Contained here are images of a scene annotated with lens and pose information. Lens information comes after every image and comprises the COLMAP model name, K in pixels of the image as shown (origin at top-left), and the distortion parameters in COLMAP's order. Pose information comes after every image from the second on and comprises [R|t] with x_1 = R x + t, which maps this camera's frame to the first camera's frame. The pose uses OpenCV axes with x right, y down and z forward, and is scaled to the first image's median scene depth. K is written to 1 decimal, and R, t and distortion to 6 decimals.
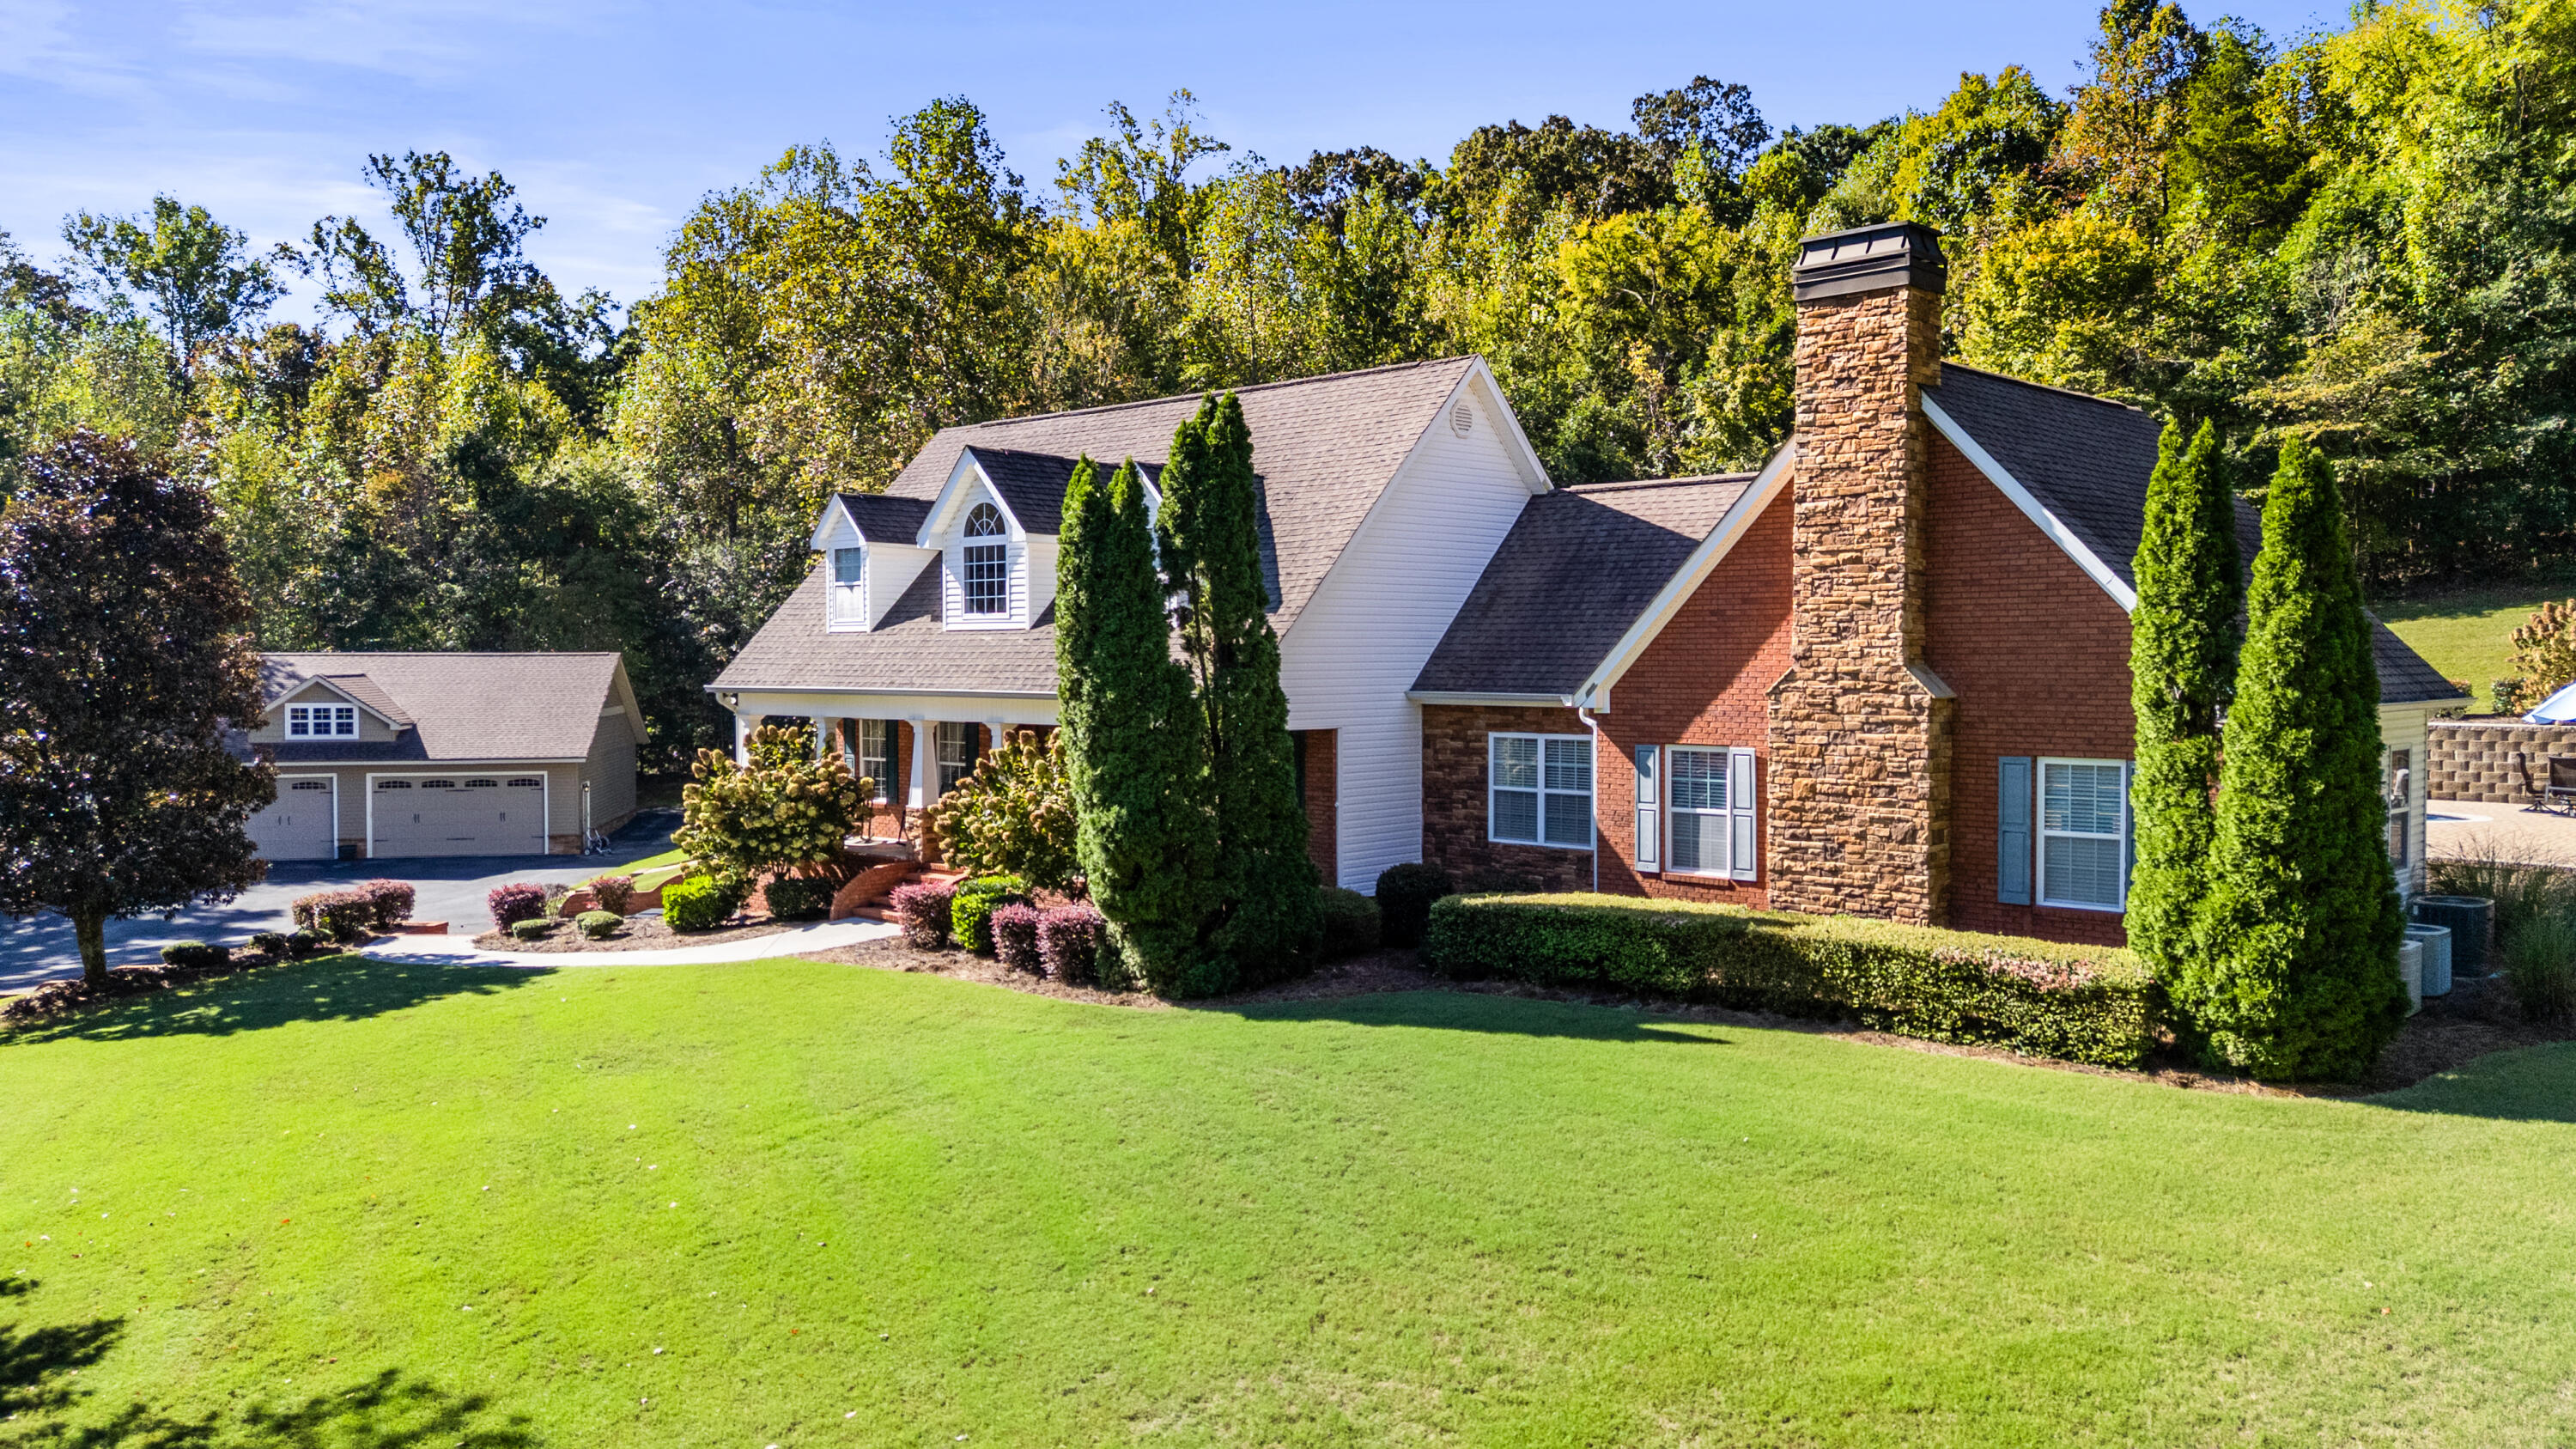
lens RADIAL K [[1897.2, 0, 1229.7], [0, 1897.2, 730.2], [0, 0, 1]] dist [0.001087, -0.000916]
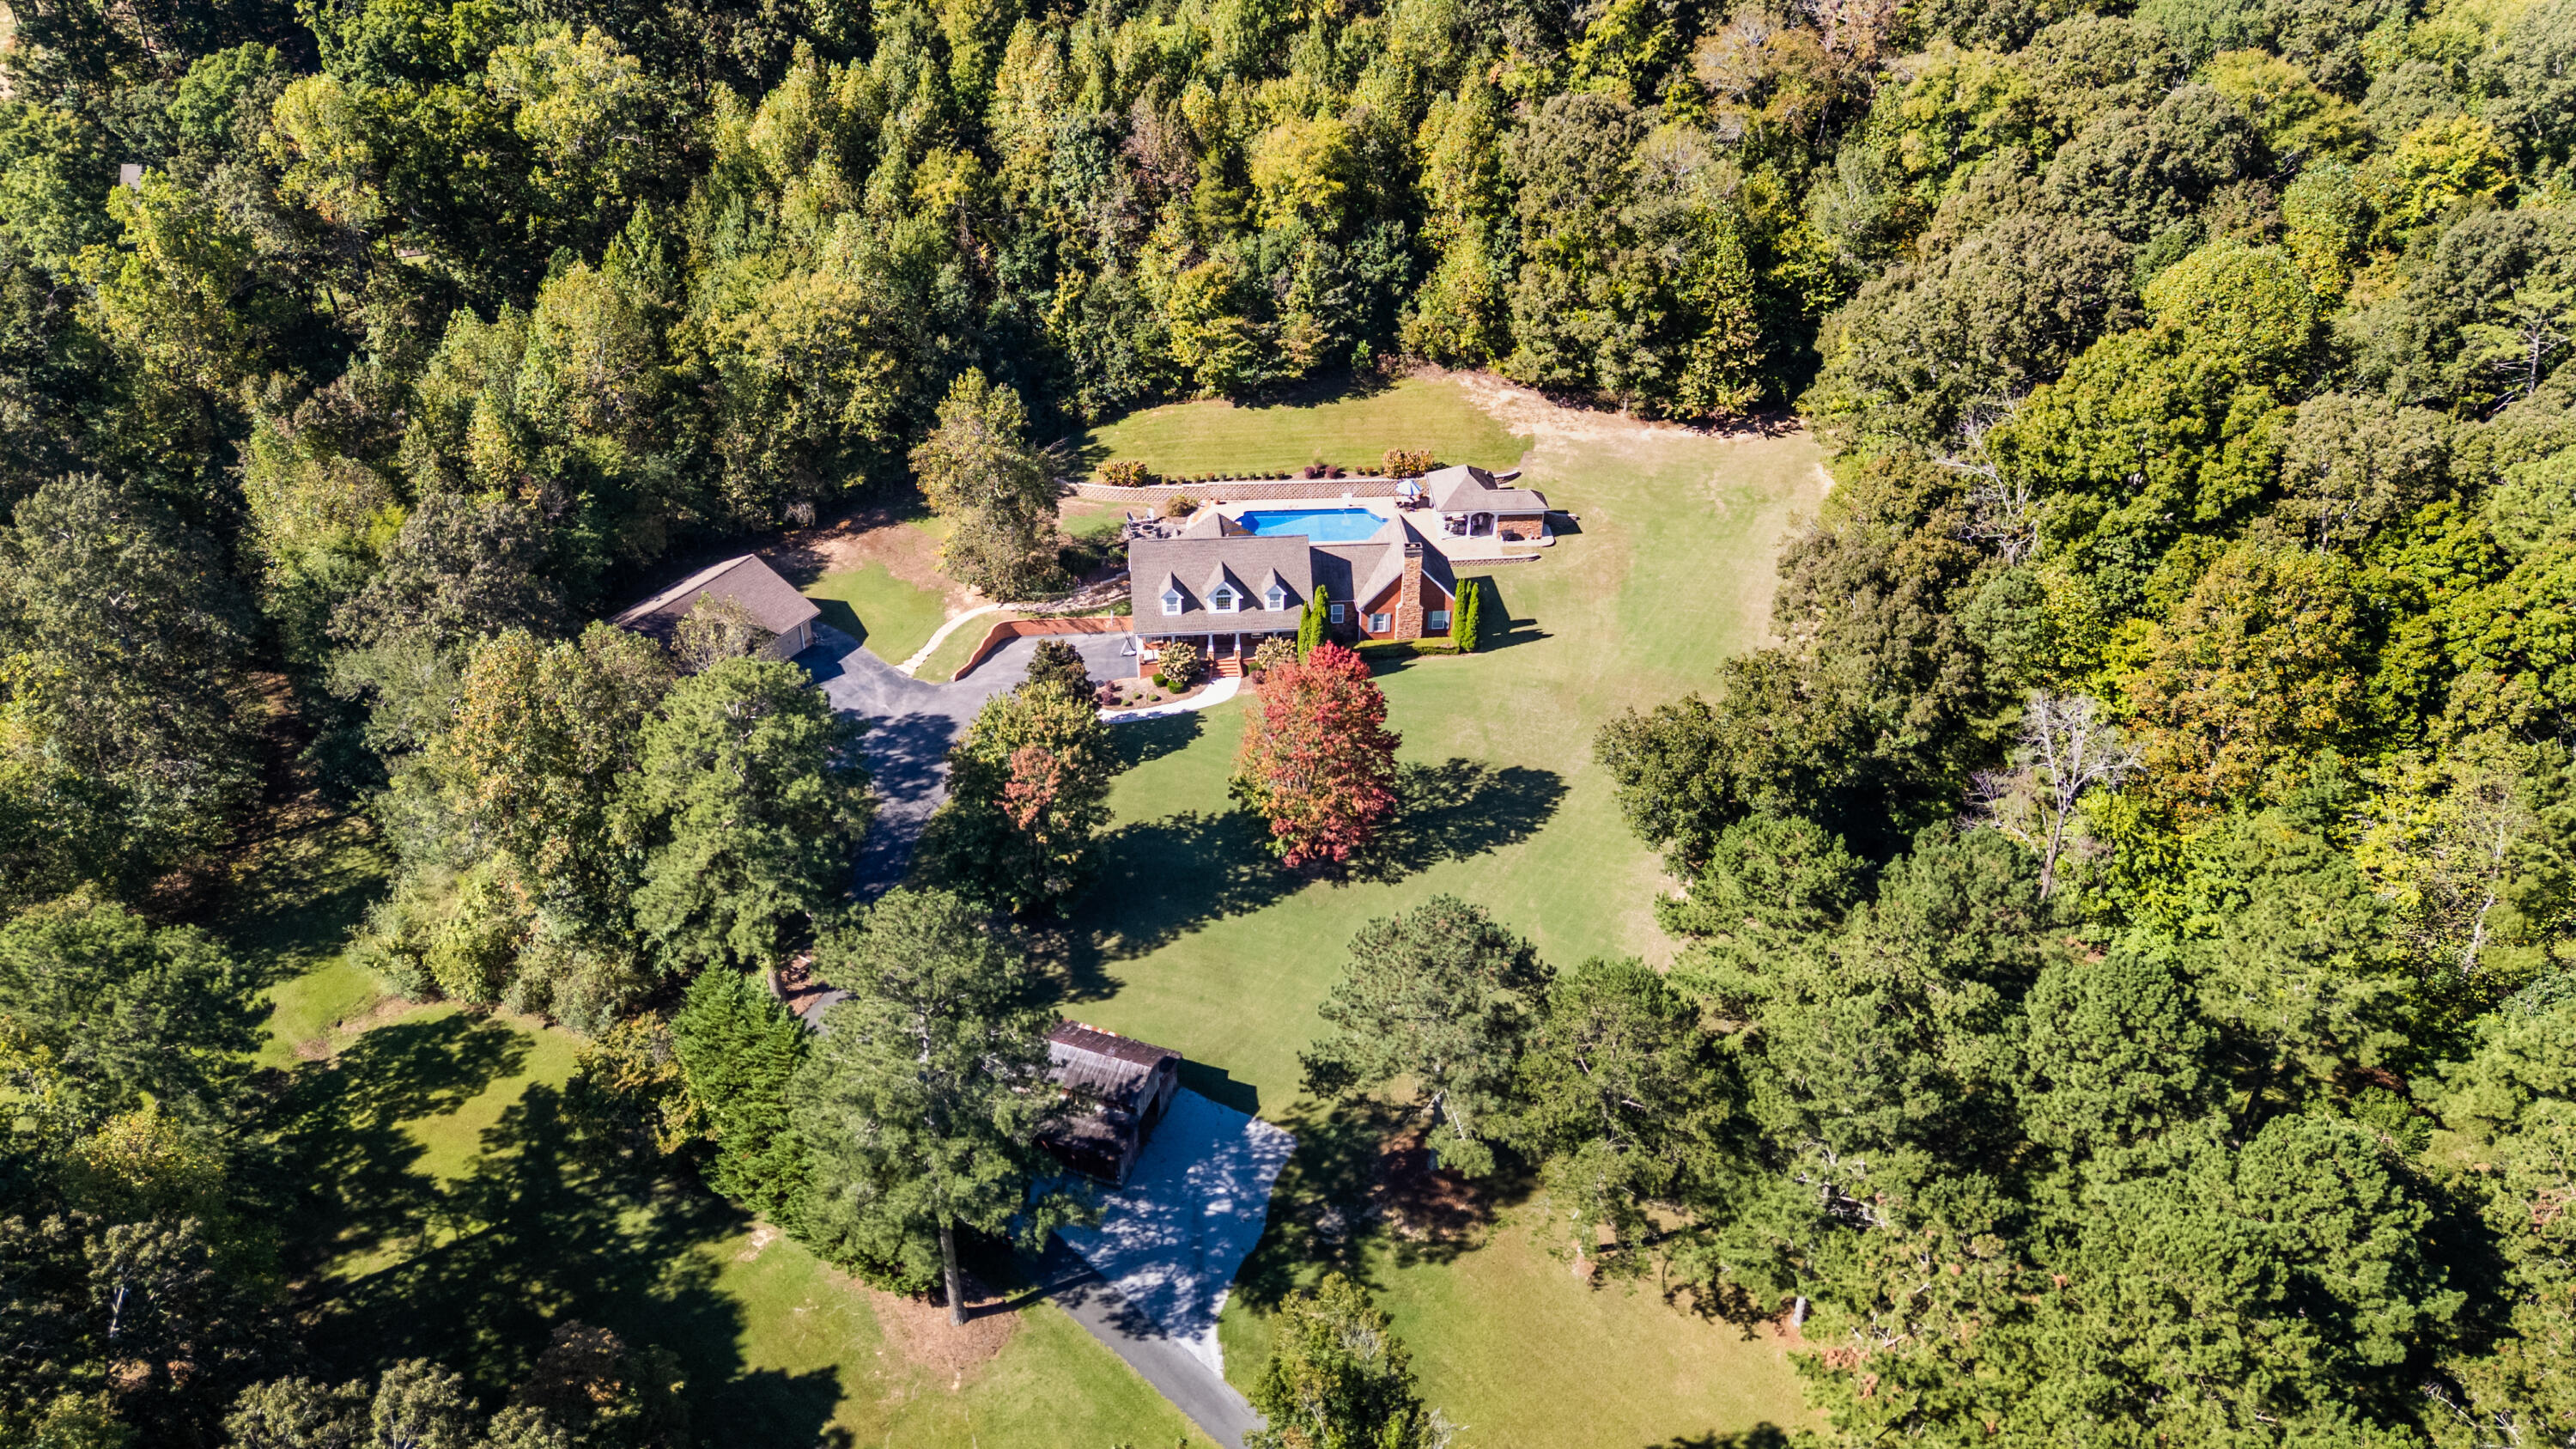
lens RADIAL K [[1896.2, 0, 1290.8], [0, 1896.2, 732.7], [0, 0, 1]] dist [0.091091, -0.103756]
pose [[0.629482, -0.418581, 0.654632, -3.525267], [0.015319, 0.849017, 0.528144, -2.491224], [-0.776864, -0.322429, 0.540853, -1.914196]]
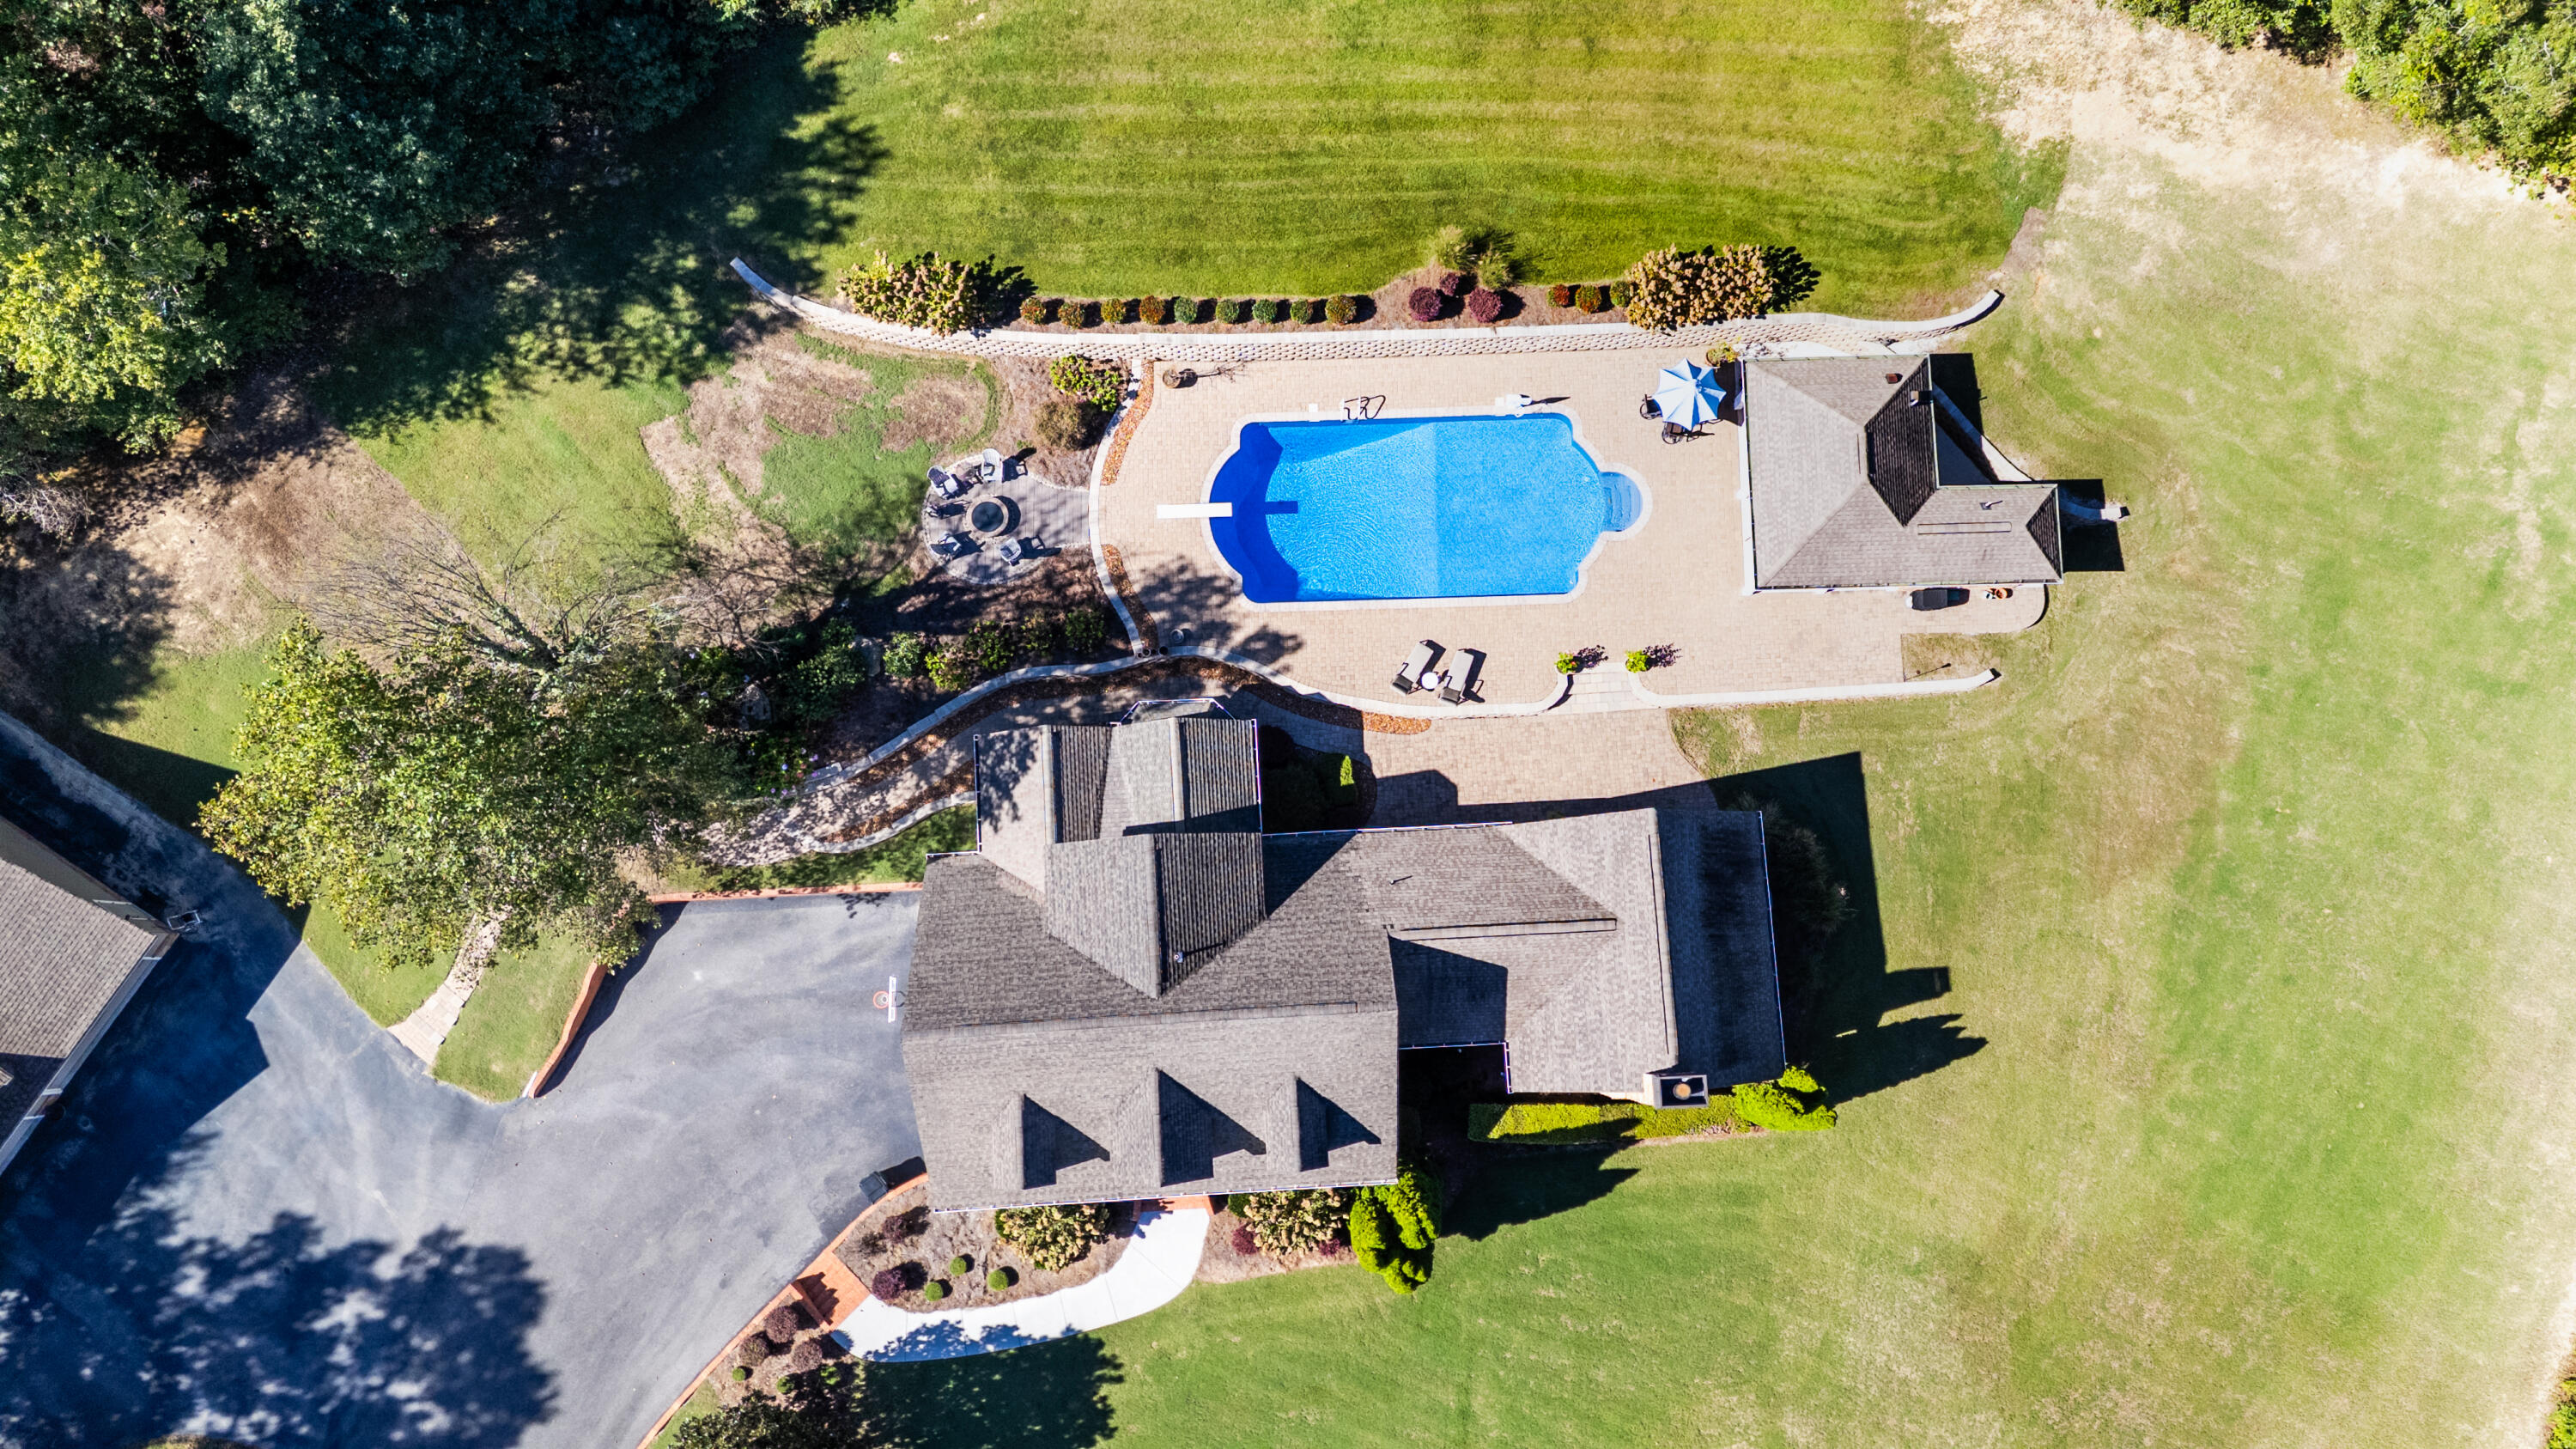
lens RADIAL K [[1855.6, 0, 1314.5], [0, 1855.6, 725.2], [0, 0, 1]] dist [0.068475, -0.077414]
pose [[0.665471, -0.736817, 0.119371, 0.074211], [0.007854, 0.166827, 0.985955, -2.058588], [-0.746382, -0.655187, 0.116806, 1.065285]]
